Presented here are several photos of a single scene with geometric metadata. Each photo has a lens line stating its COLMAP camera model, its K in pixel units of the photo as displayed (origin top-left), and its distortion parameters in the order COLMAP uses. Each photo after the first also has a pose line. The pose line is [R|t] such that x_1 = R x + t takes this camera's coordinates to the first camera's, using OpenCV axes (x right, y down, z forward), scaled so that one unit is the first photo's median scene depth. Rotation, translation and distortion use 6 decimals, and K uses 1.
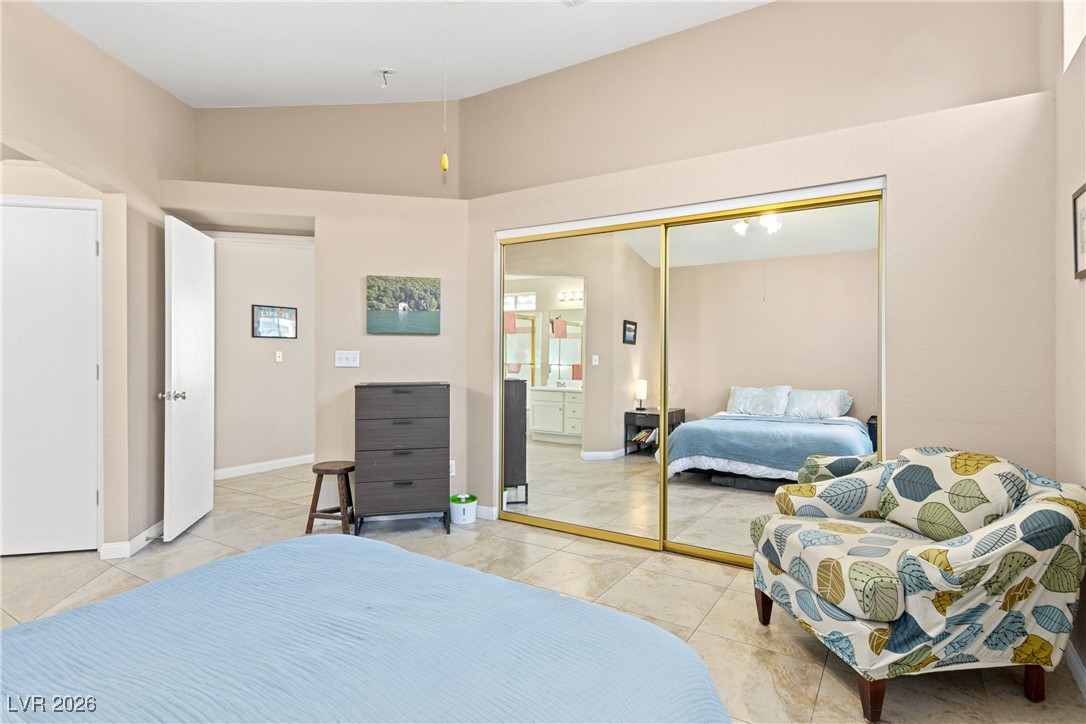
lens RADIAL K [[553.3, 0, 549.9], [0, 553.3, 358.8], [0, 0, 1]] dist [0.013294, -0.000753]
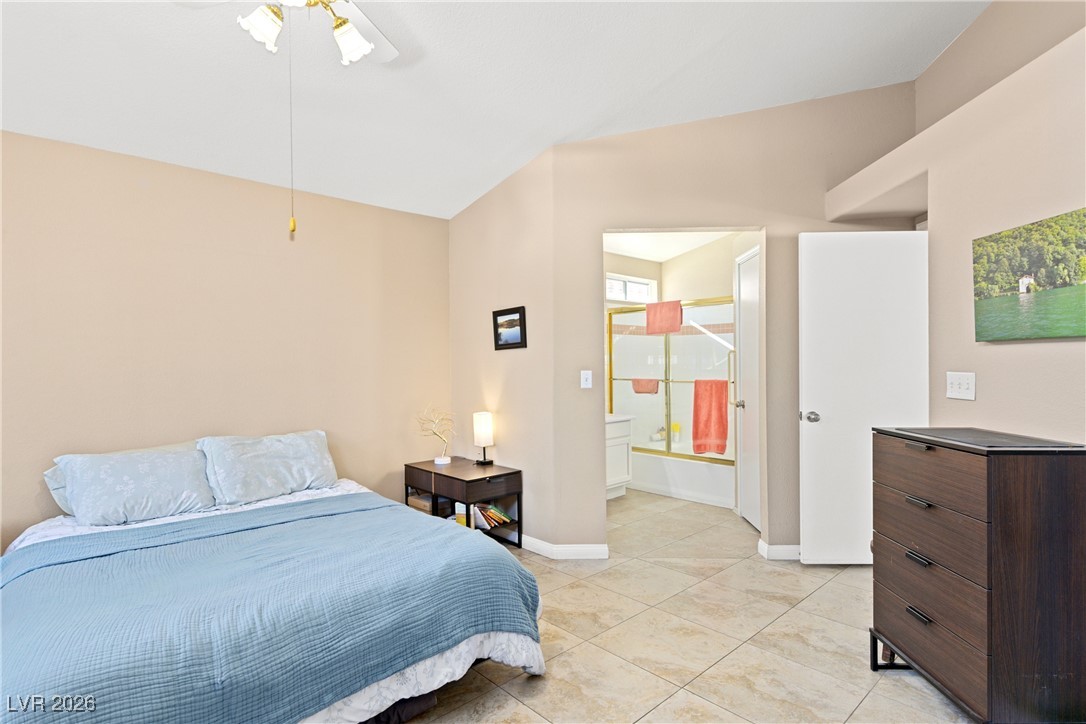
lens RADIAL K [[553.3, 0, 549.9], [0, 553.3, 358.8], [0, 0, 1]] dist [0.013294, -0.000753]
pose [[-0.266640, -0.007261, -0.963769, 0.336121], [-0.005354, 0.999967, -0.006053, -0.022674], [0.963781, 0.003546, -0.266670, 0.731442]]
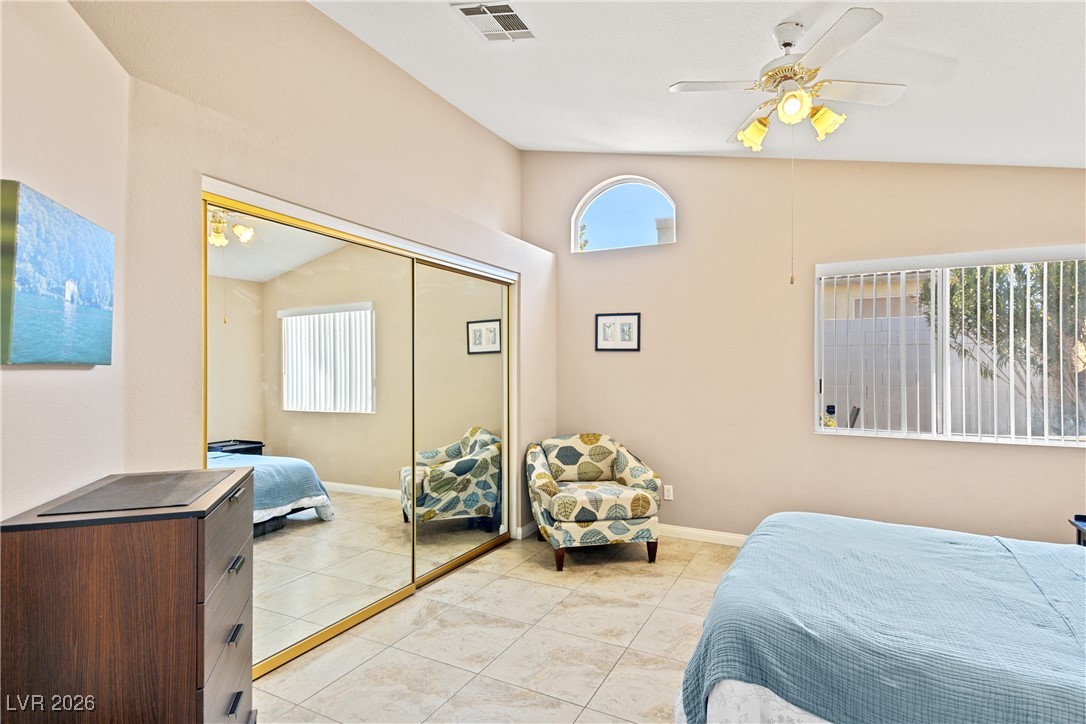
lens RADIAL K [[534.5, 0, 550.8], [0, 534.5, 380.6], [0, 0, 1]] dist [0.010656, -0.000418]
pose [[-0.072465, -0.023364, 0.997097, -0.655365], [0.011628, 0.999638, 0.024269, -0.040497], [-0.997303, 0.013353, -0.072167, 0.718436]]
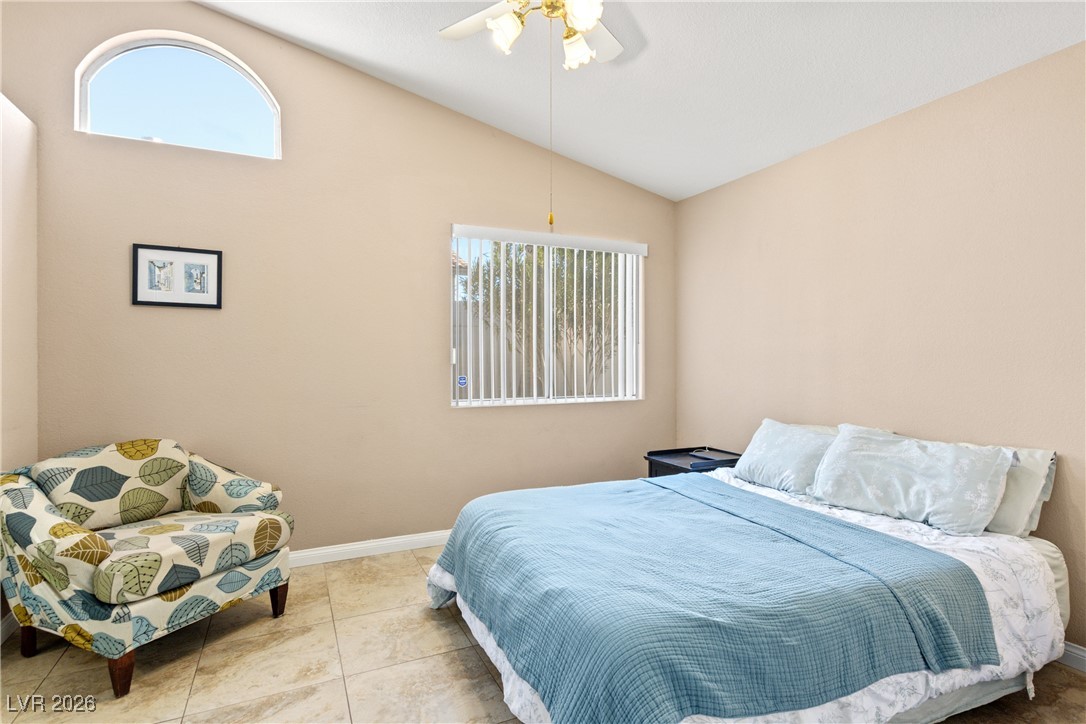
lens RADIAL K [[553.3, 0, 549.9], [0, 553.3, 358.8], [0, 0, 1]] dist [0.013294, -0.000753]
pose [[-0.835278, -0.004009, 0.549813, -0.369356], [0.007670, 0.999791, 0.018943, -0.013417], [-0.549774, 0.020040, -0.835073, 0.851051]]
